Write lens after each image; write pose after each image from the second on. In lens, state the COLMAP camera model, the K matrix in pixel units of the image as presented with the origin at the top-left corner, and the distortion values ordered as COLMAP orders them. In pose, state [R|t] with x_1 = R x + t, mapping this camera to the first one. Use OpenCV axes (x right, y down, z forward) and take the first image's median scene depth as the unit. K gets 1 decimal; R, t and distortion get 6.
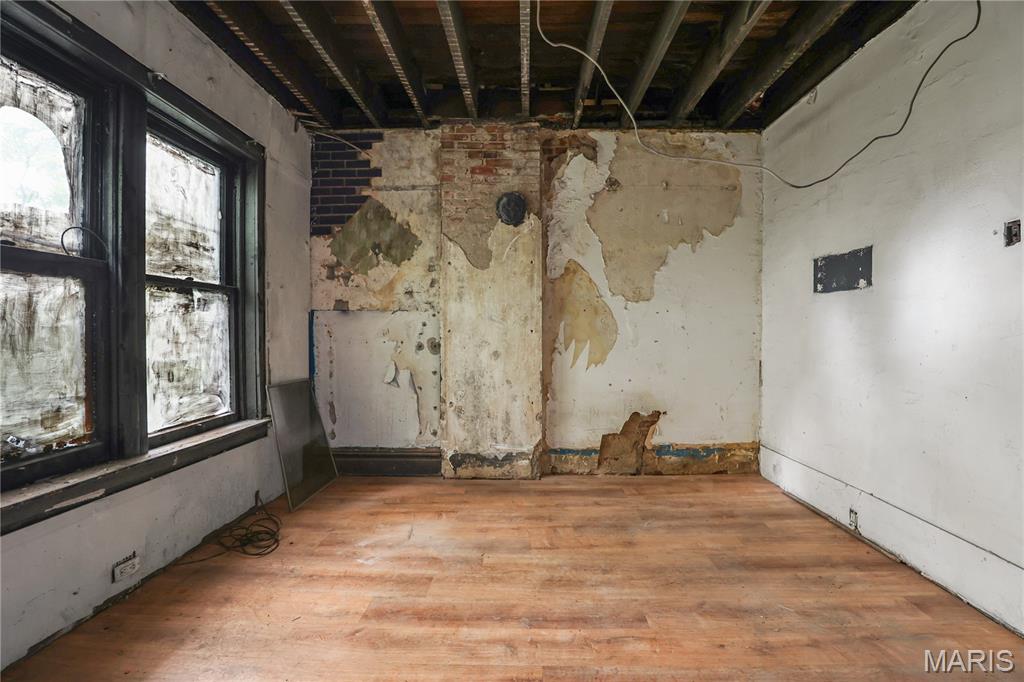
lens RADIAL K [[478.2, 0, 514.2], [0, 478.2, 331.5], [0, 0, 1]] dist [-0.022988, 0.006091]
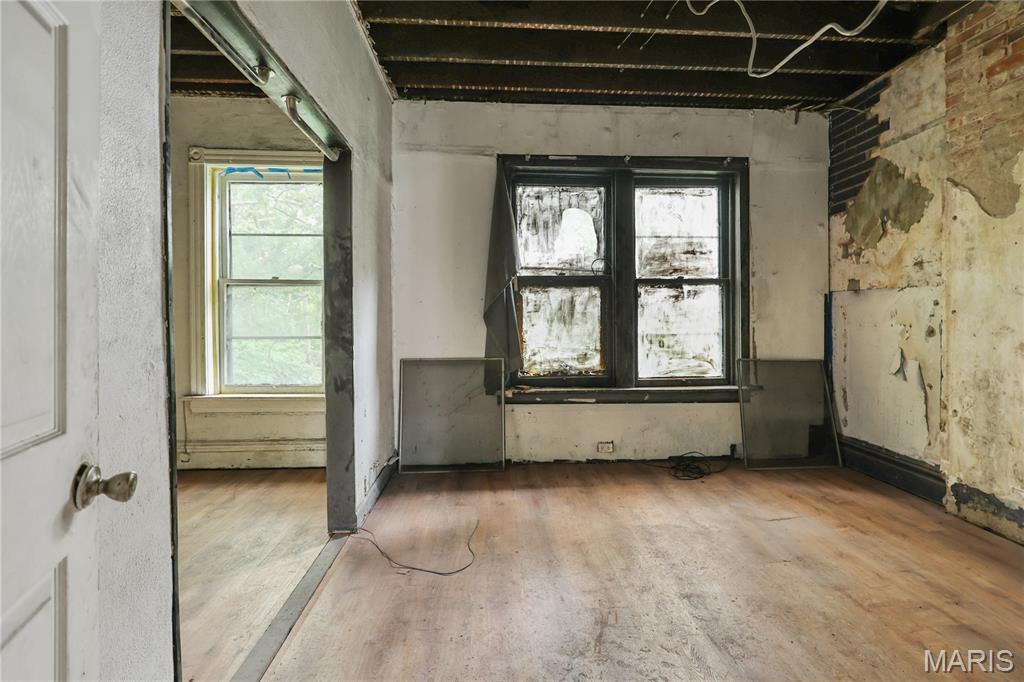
lens RADIAL K [[478.2, 0, 521.4], [0, 478.2, 322.4], [0, 0, 1]] dist [-0.022988, 0.006091]
pose [[0.094635, 0.013009, -0.995427, 0.511365], [0.005520, 0.999892, 0.013592, 0.001837], [0.995497, -0.006781, 0.094553, 0.279875]]
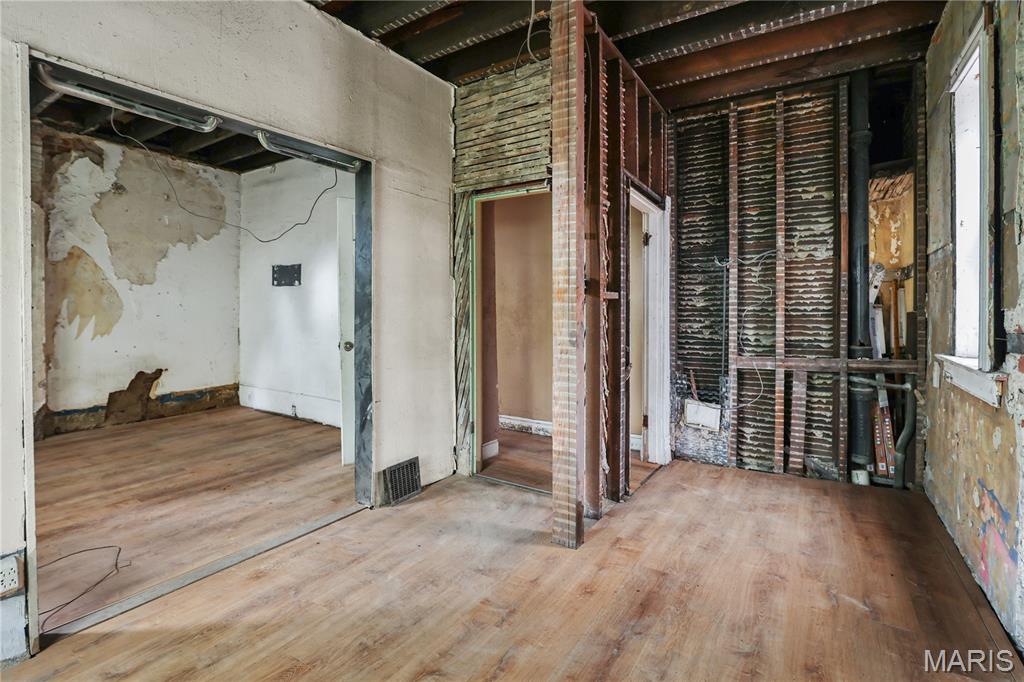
lens RADIAL K [[478.2, 0, 509.4], [0, 478.2, 310.9], [0, 0, 1]] dist [-0.022988, 0.006091]
pose [[0.521644, -0.003392, 0.853156, -0.308469], [0.001005, 0.999994, 0.003361, 0.004022], [-0.853162, -0.000896, 0.521645, -0.497829]]
